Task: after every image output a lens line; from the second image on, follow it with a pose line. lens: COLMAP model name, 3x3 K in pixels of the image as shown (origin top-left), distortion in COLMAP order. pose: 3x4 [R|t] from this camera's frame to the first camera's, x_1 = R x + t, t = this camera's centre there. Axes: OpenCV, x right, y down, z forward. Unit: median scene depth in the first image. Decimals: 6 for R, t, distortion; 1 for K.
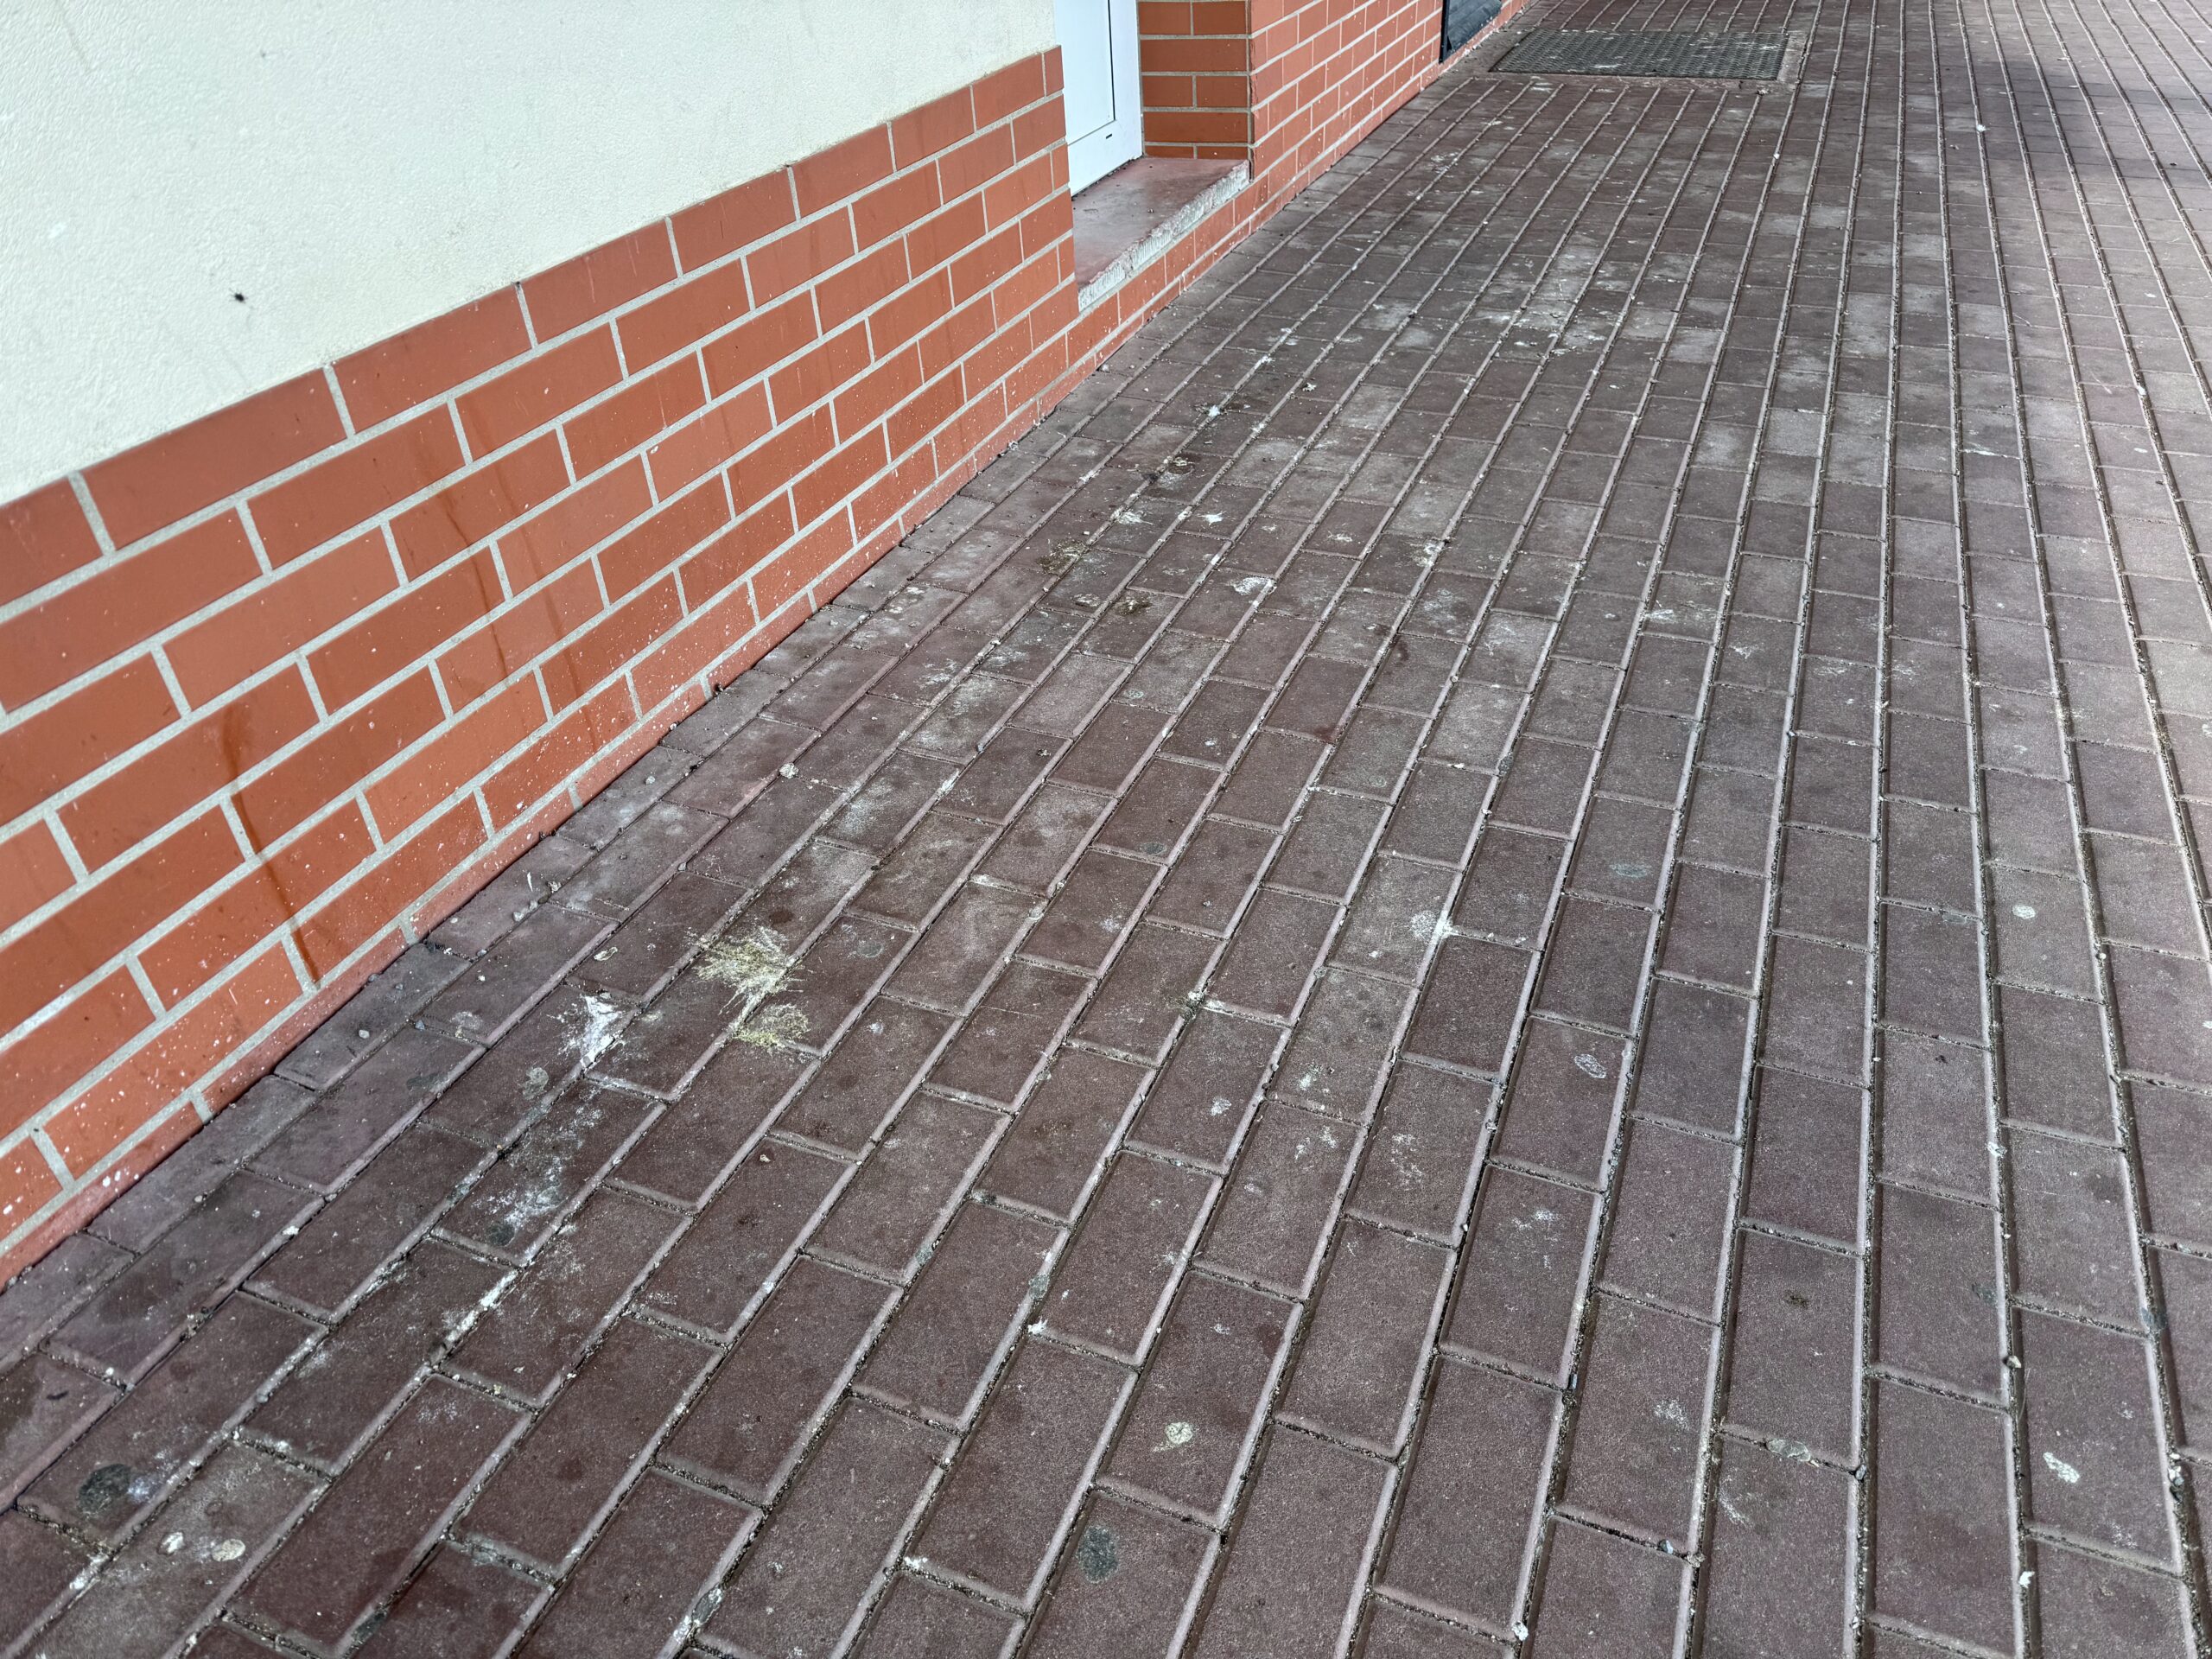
lens RADIAL K [[1531.9, 0, 1133.4], [0, 1531.9, 821.4], [0, 0, 1]] dist [0.132804, -0.181776]
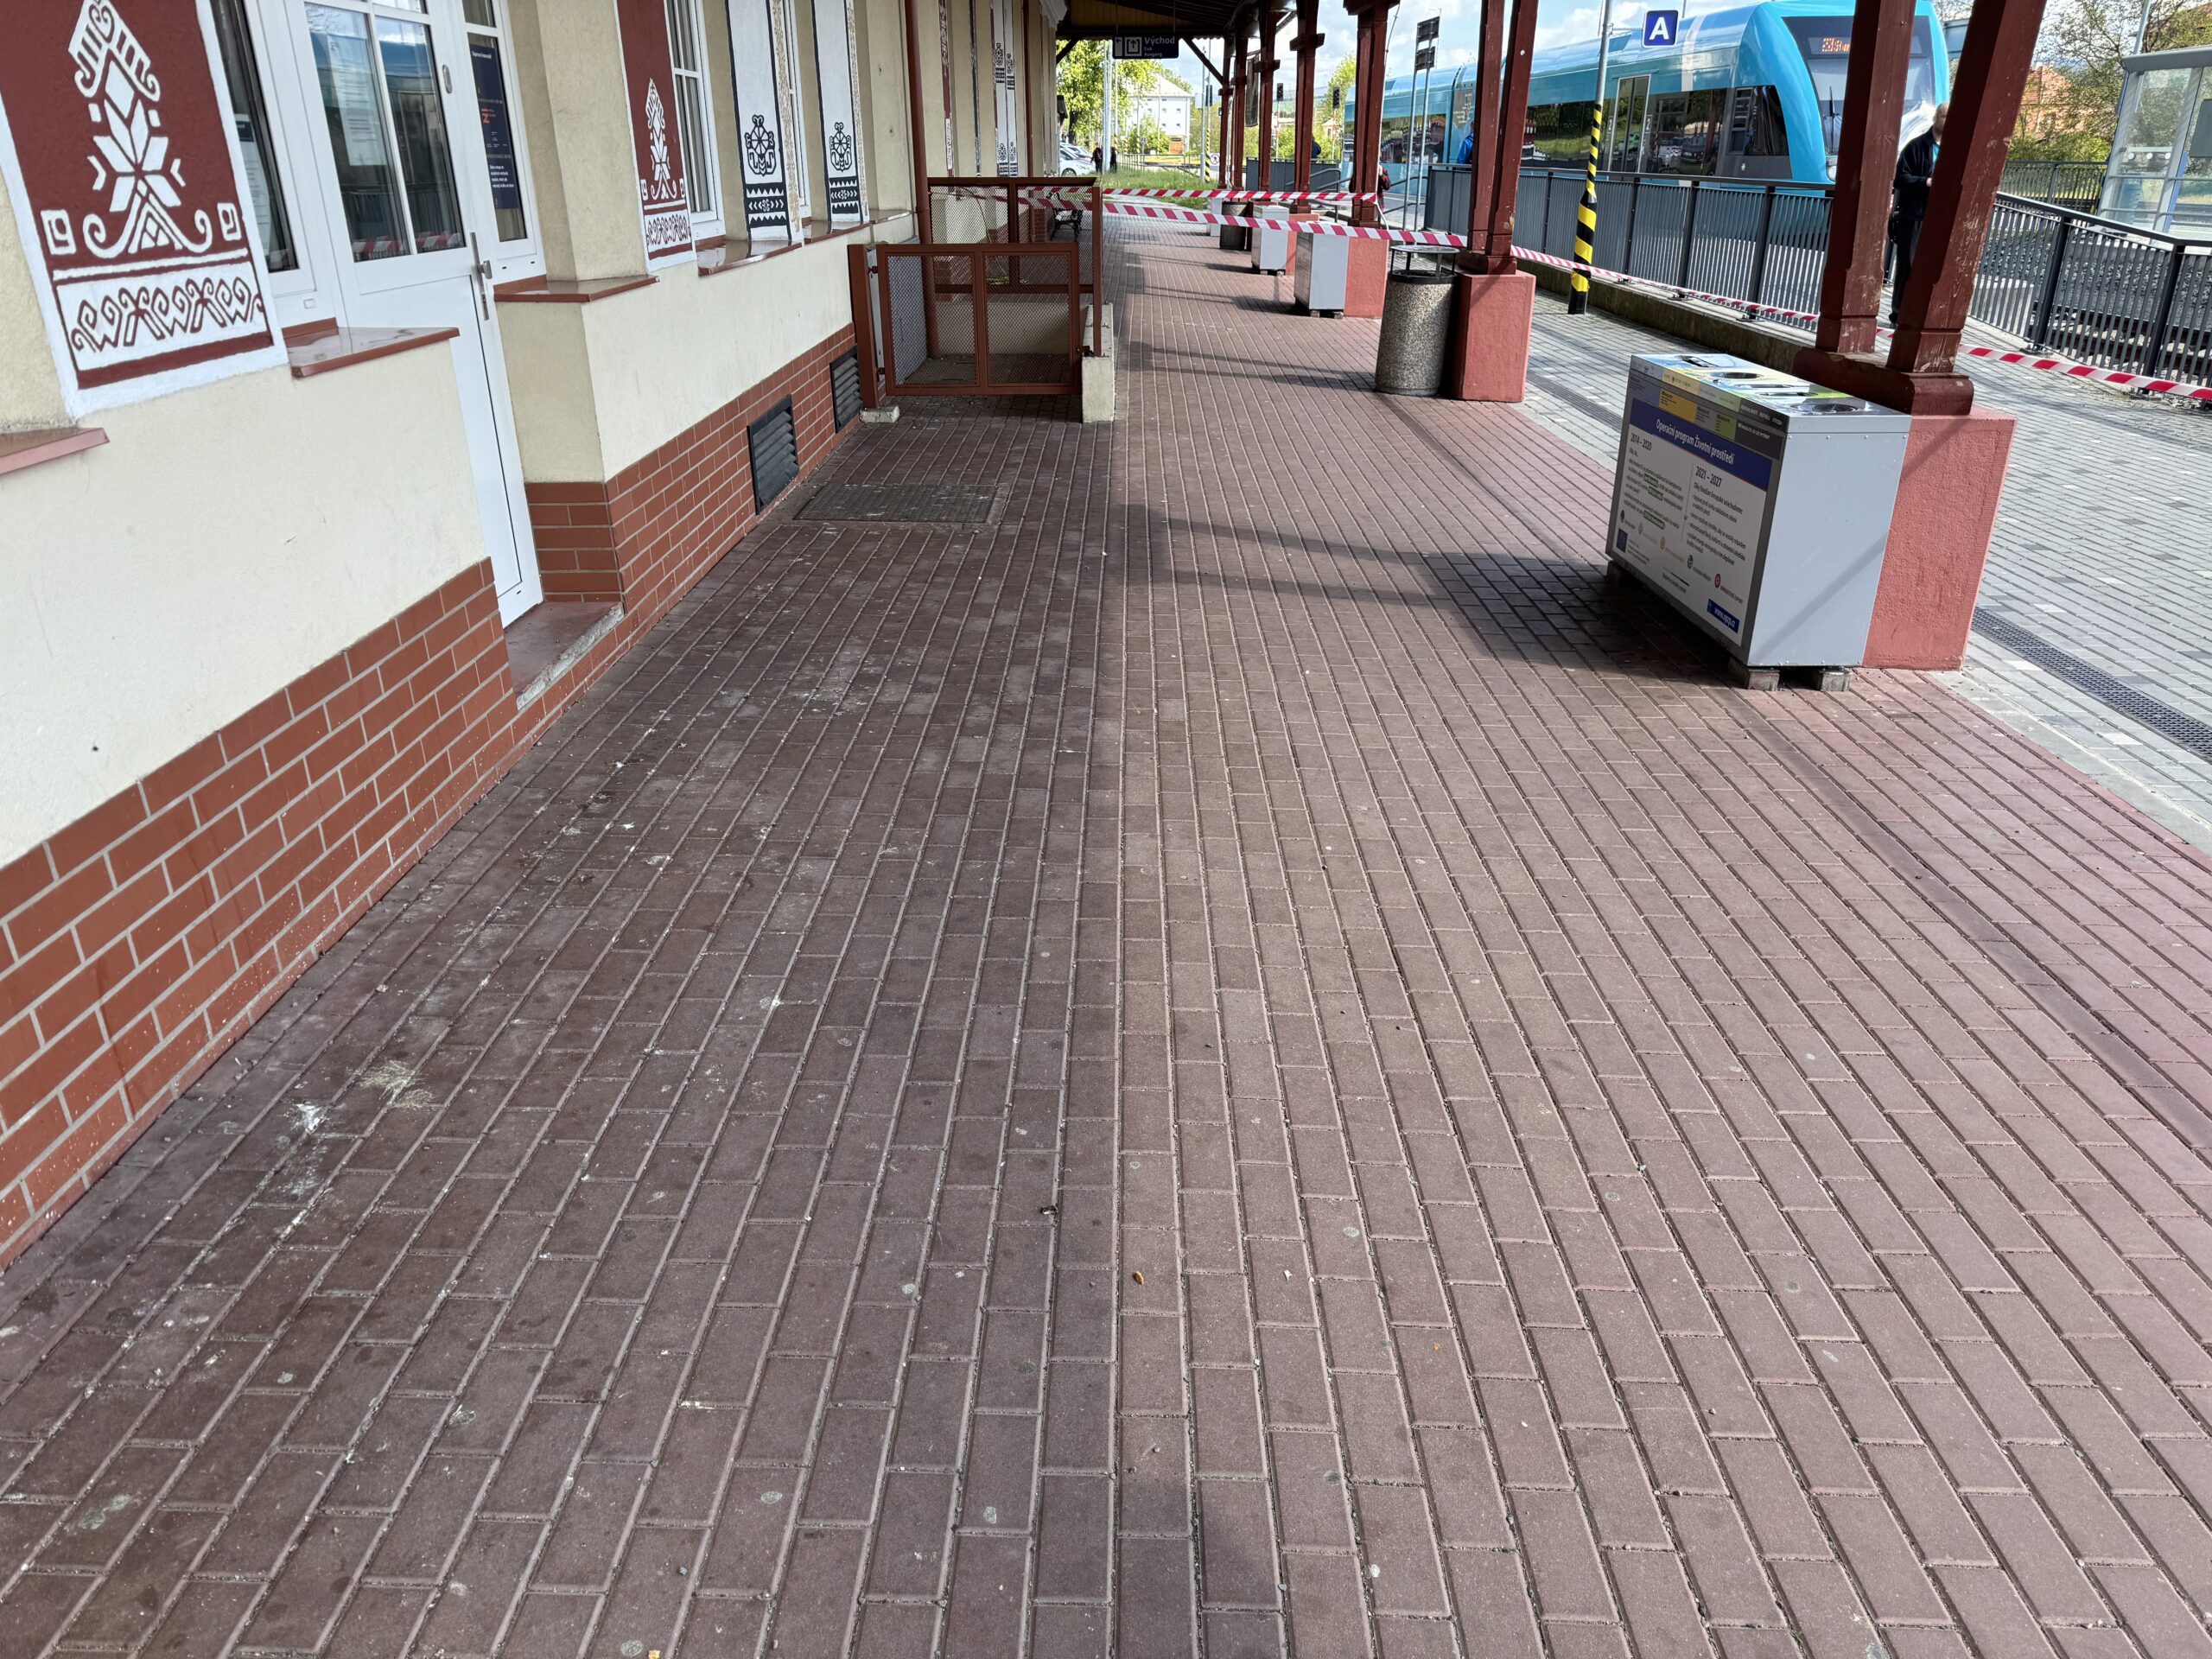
lens RADIAL K [[1532.8, 0, 1066.8], [0, 1532.8, 831.1], [0, 0, 1]] dist [0.142048, -0.176418]
pose [[0.940324, -0.106035, 0.323339, -0.057738], [0.171620, 0.968288, -0.181561, 0.252760], [-0.293833, 0.226218, 0.928702, -0.898401]]
